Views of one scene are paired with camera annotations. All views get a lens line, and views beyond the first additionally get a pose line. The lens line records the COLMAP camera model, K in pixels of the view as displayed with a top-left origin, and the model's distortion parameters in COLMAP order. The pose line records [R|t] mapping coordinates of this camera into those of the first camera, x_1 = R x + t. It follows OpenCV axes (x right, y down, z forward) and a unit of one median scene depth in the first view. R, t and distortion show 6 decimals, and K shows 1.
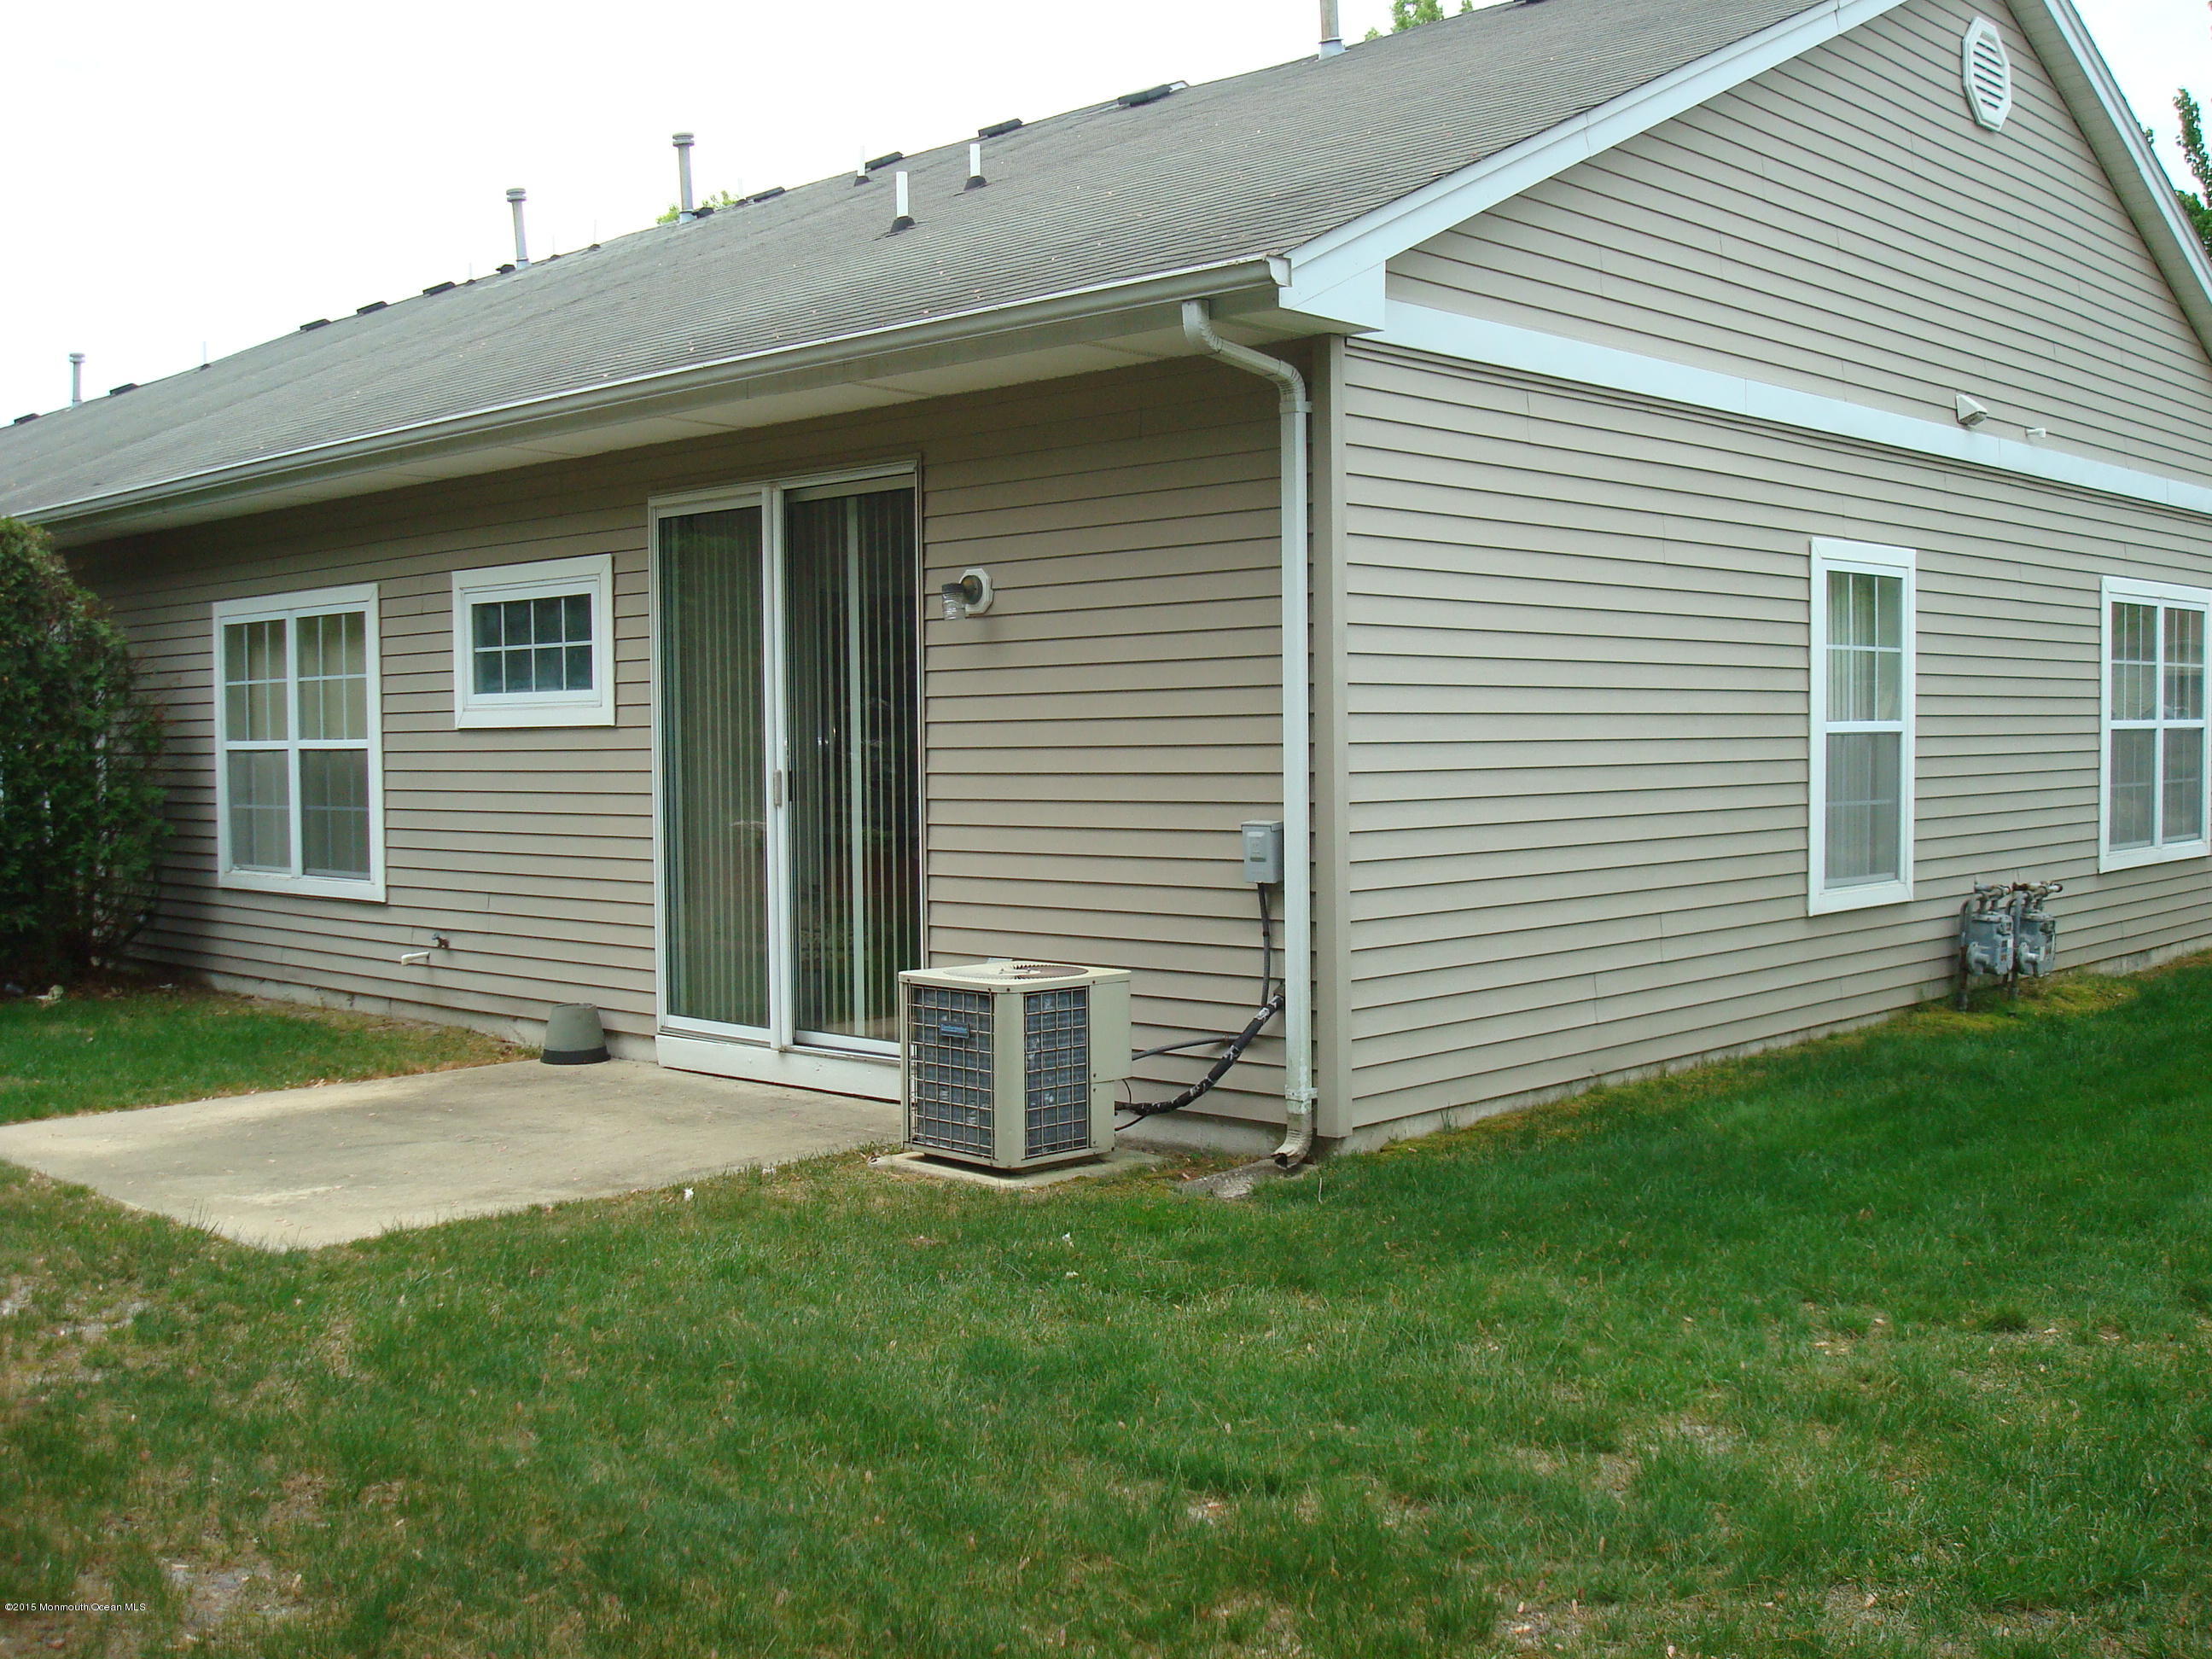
lens RADIAL K [[2343.8, 0, 1107.9], [0, 2343.8, 851.7], [0, 0, 1]] dist [-0.050527, -0.127966]
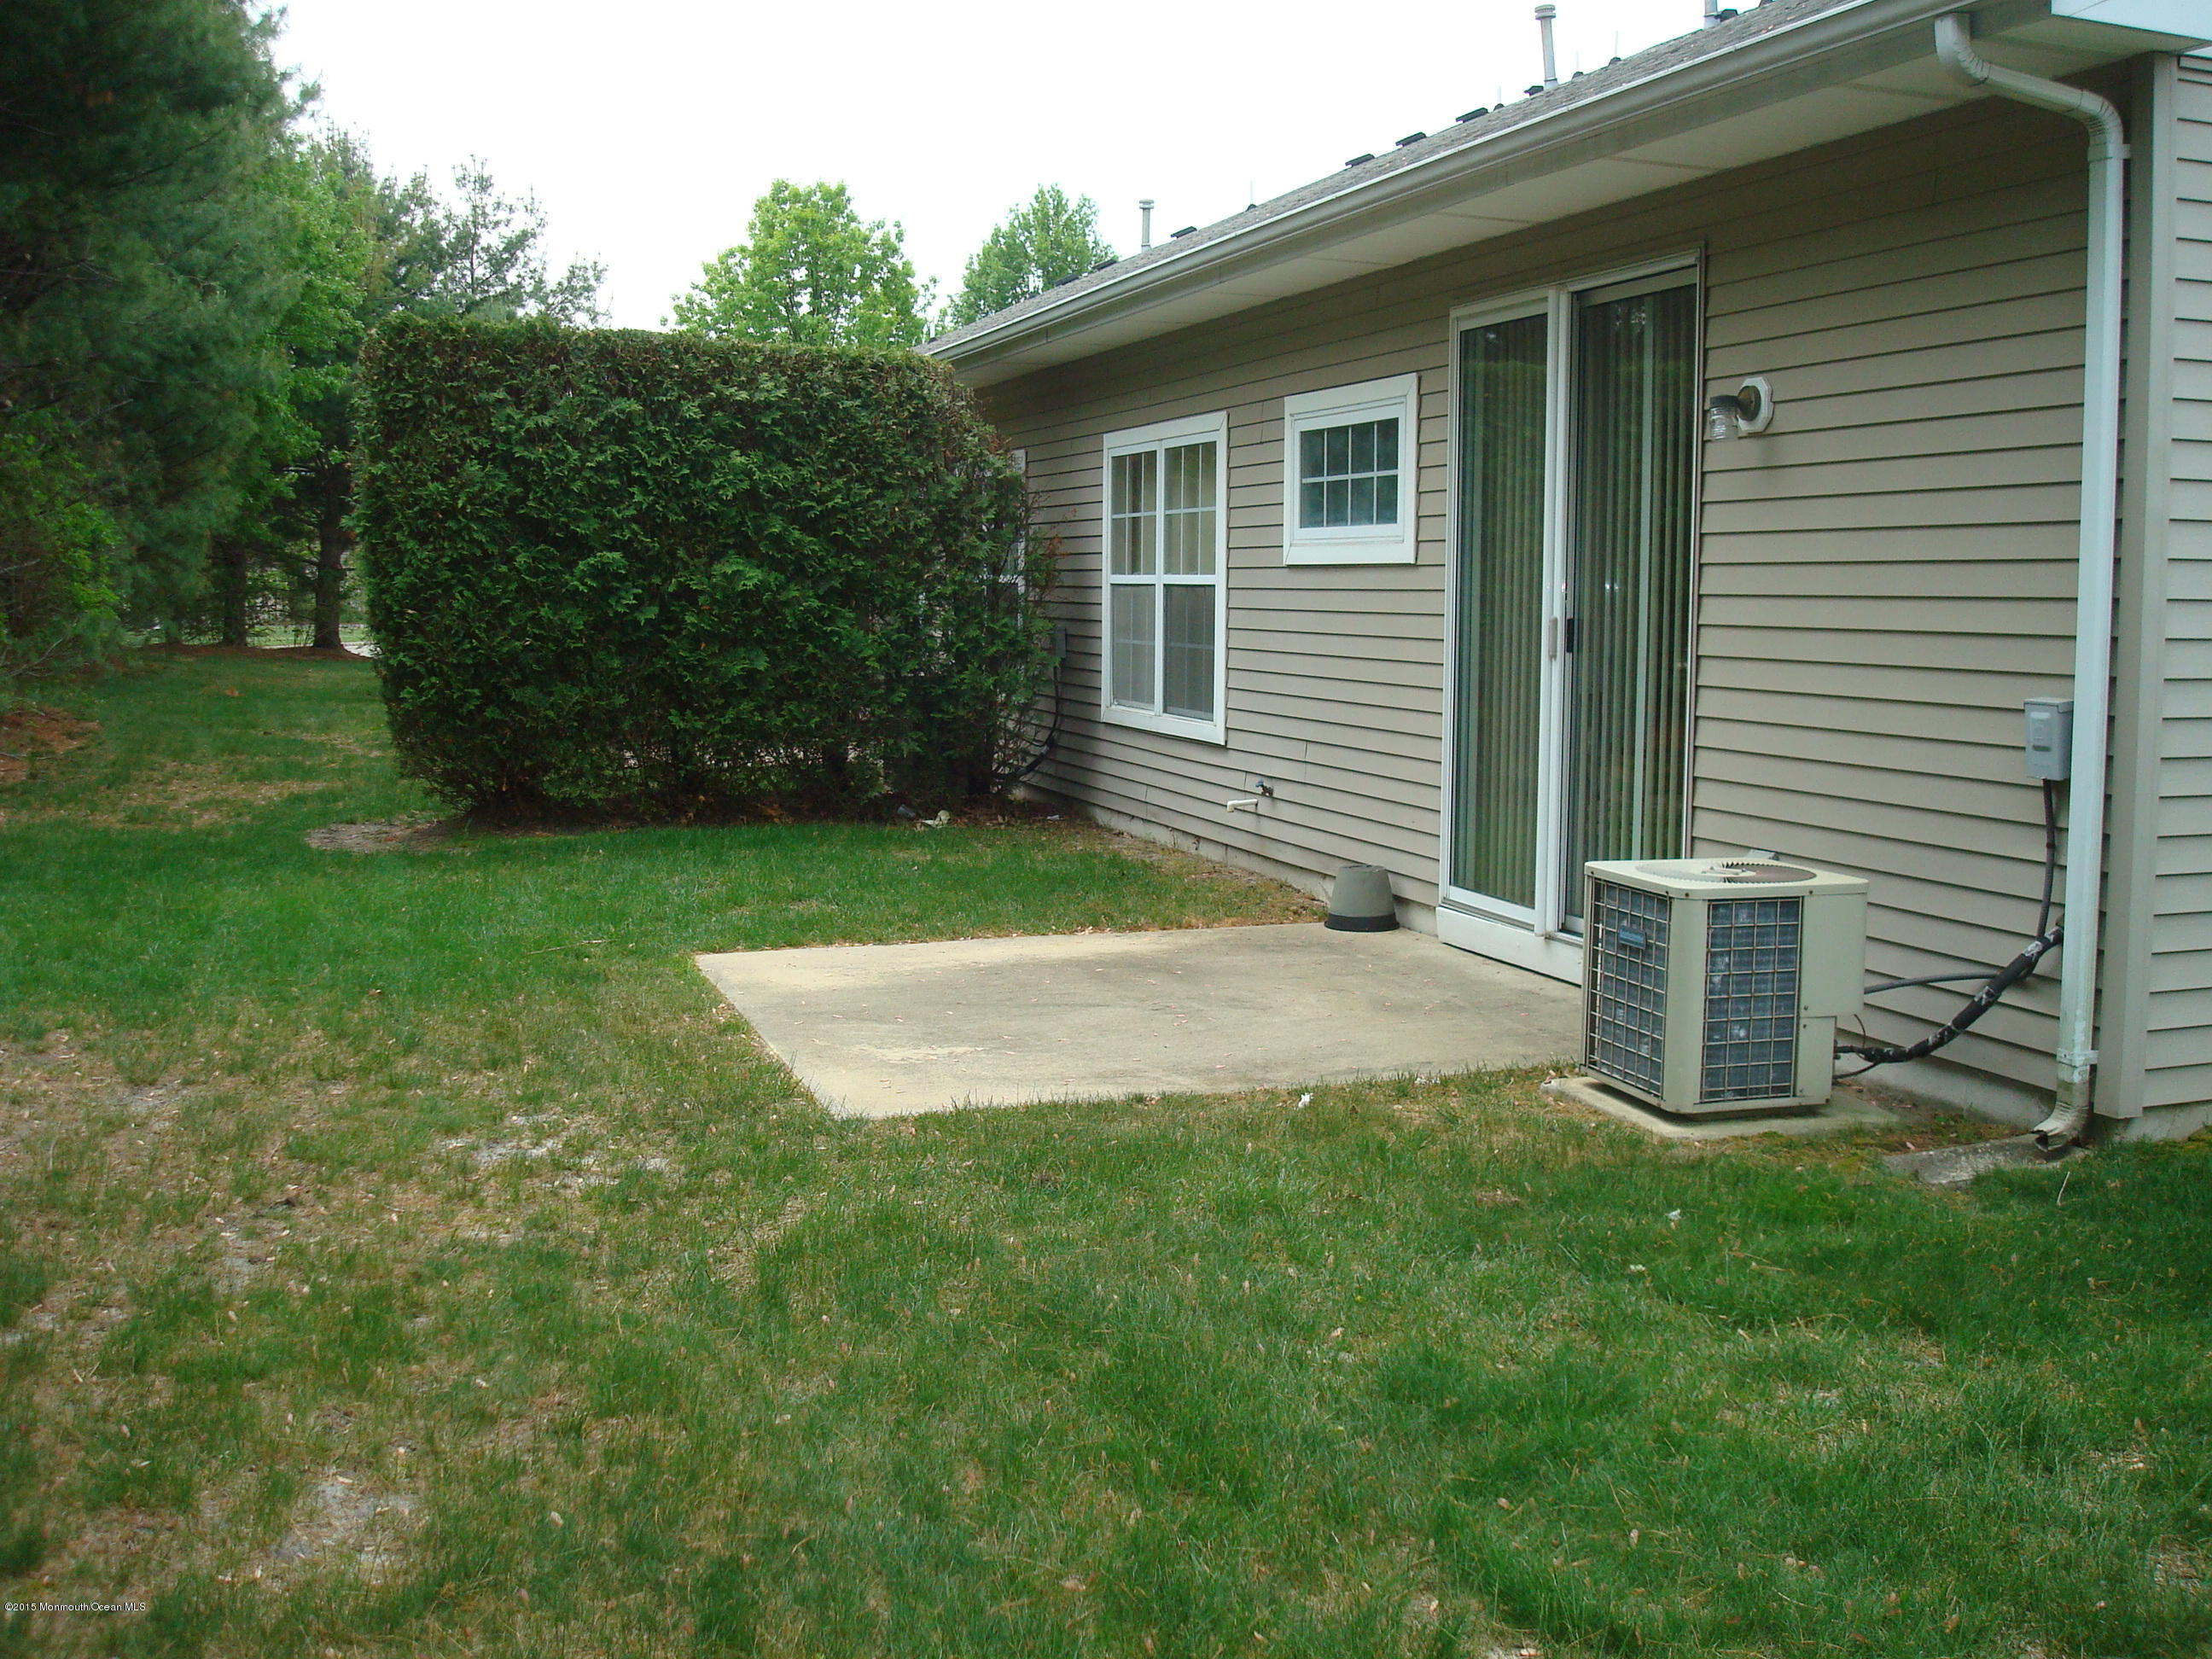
lens RADIAL K [[2332.5, 0, 1106.0], [0, 2332.5, 829.5], [0, 0, 1]] dist [-0.063154, -0.111237]
pose [[0.884996, 0.063382, -0.461263, 0.115022], [-0.036550, 0.997091, 0.066883, -0.007617], [0.464161, -0.042332, 0.884739, 0.152755]]
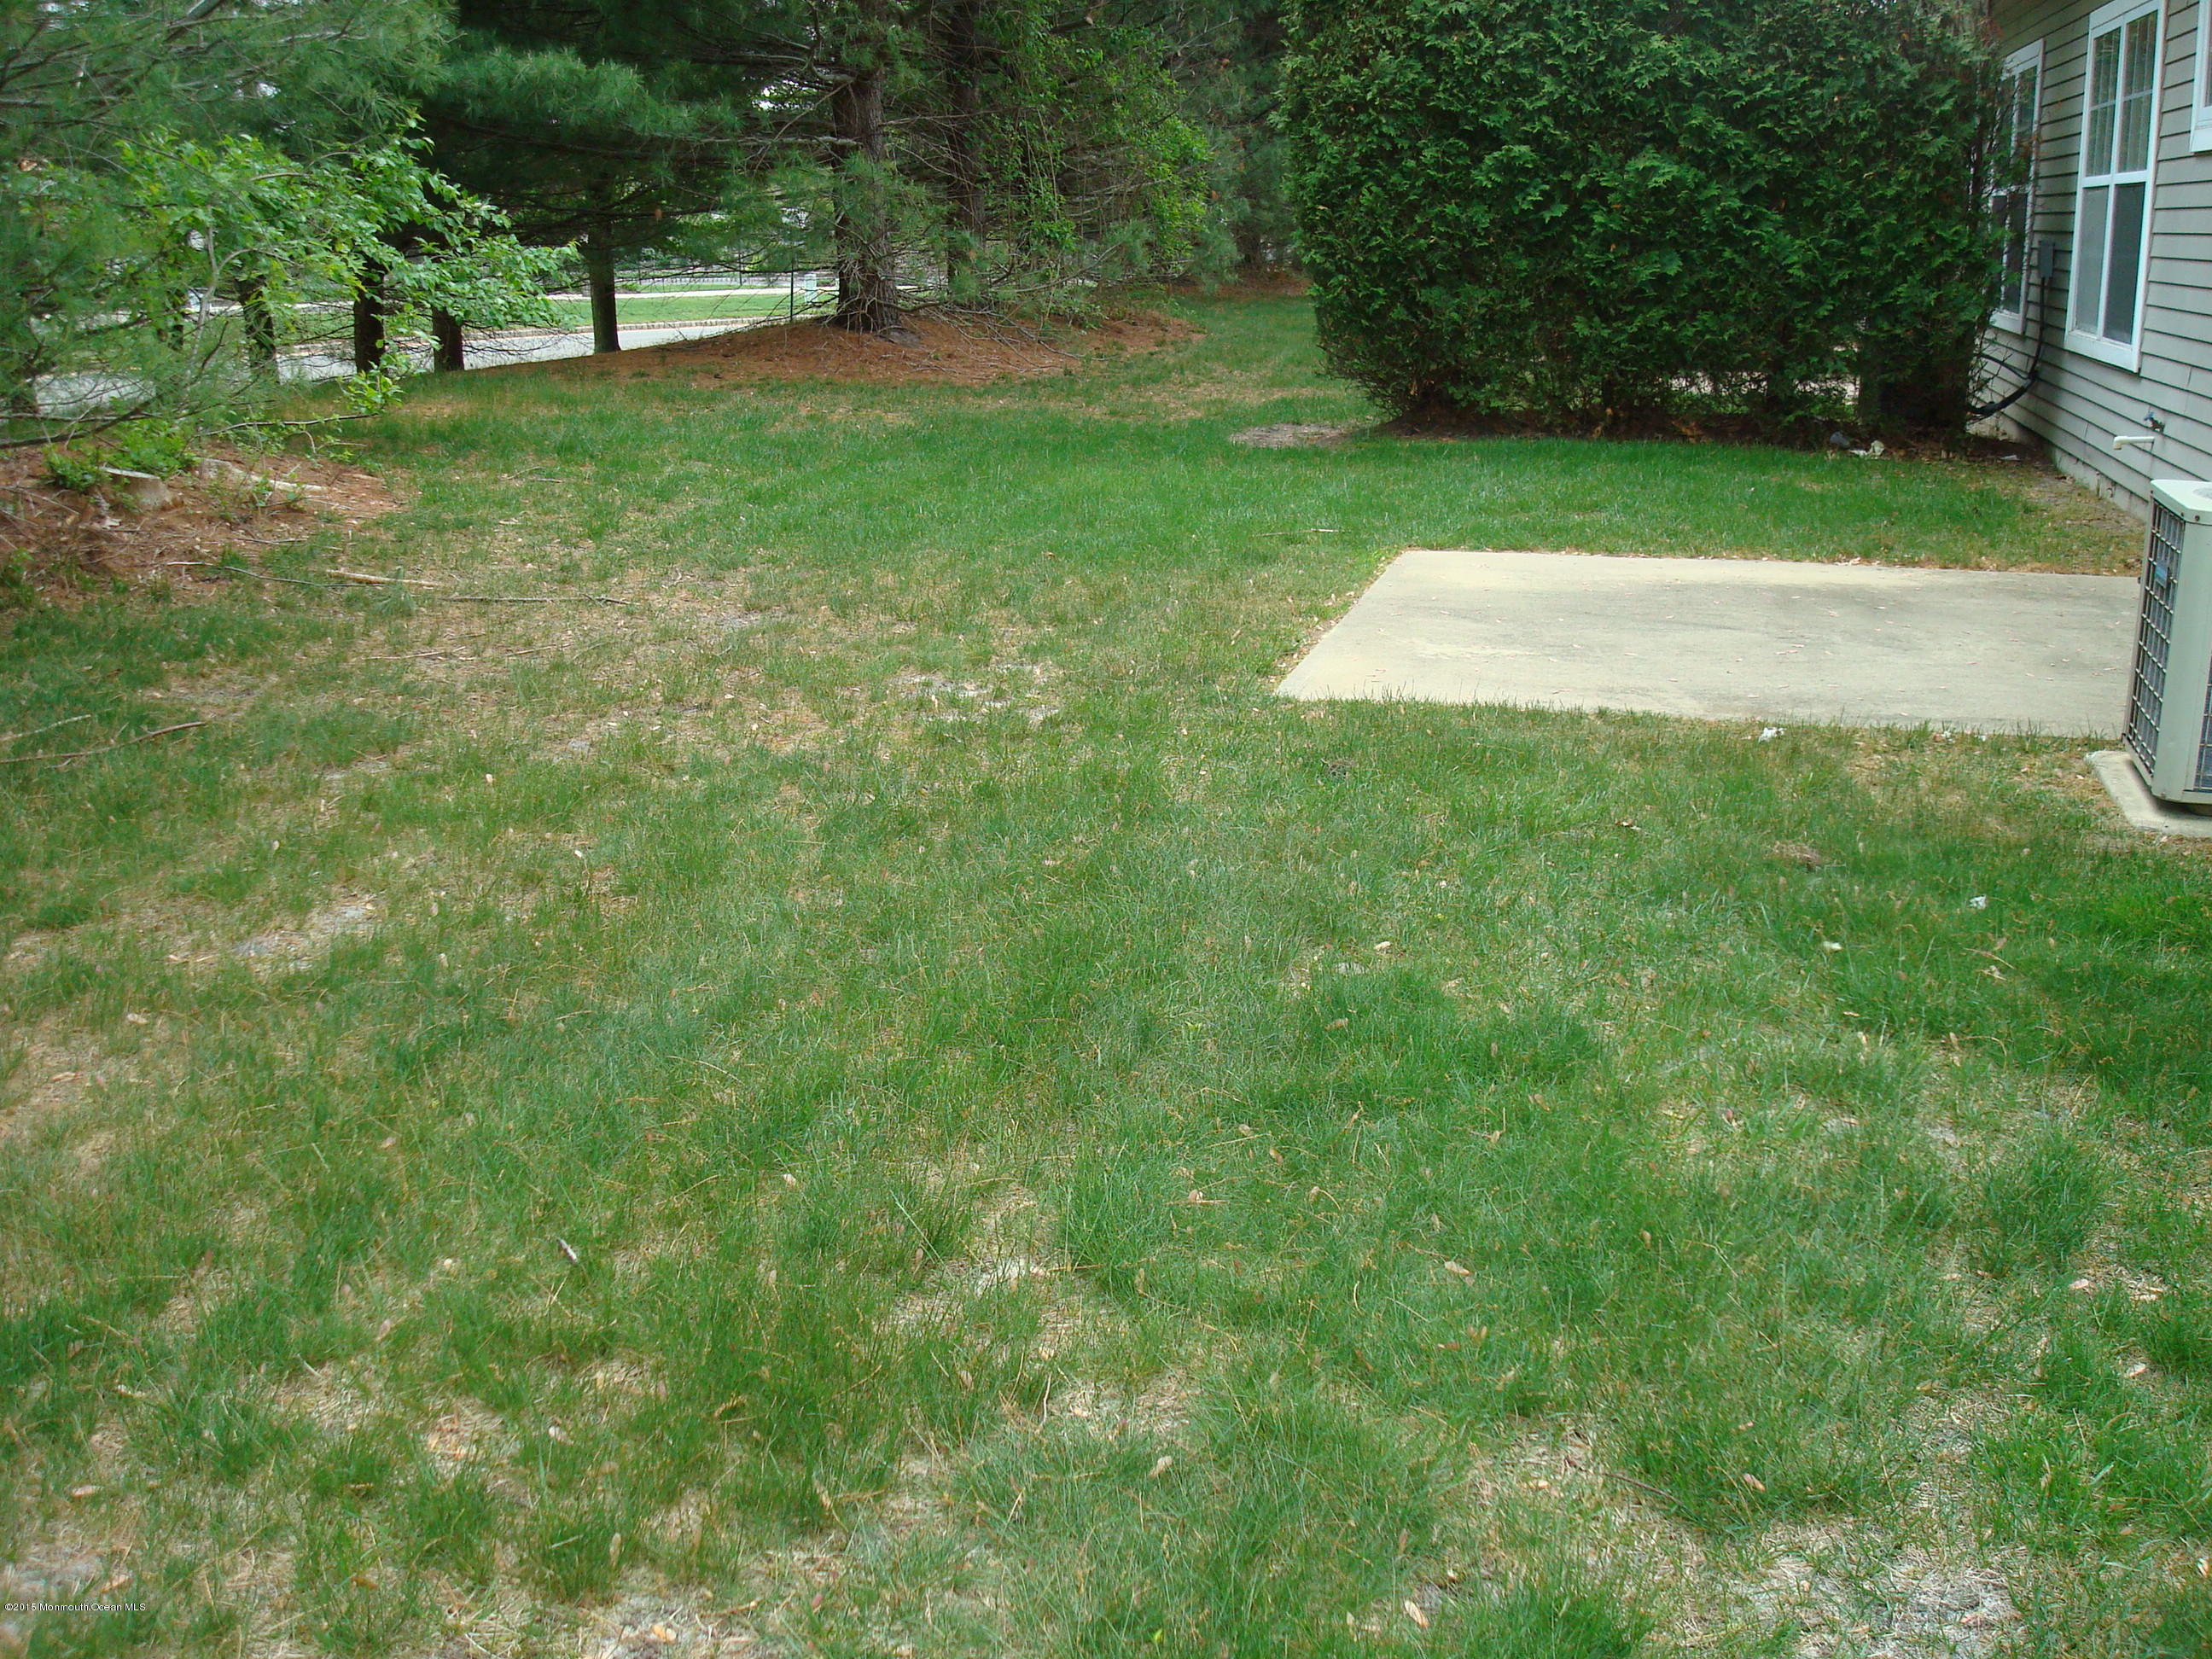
lens RADIAL K [[2301.8, 0, 1106.5], [0, 2301.8, 892.2], [0, 0, 1]] dist [-0.106668, -0.021042]
pose [[0.499518, 0.251748, -0.828918, 0.254441], [-0.048078, 0.963426, 0.263627, 0.010127], [0.864968, -0.091834, 0.493352, 0.348904]]
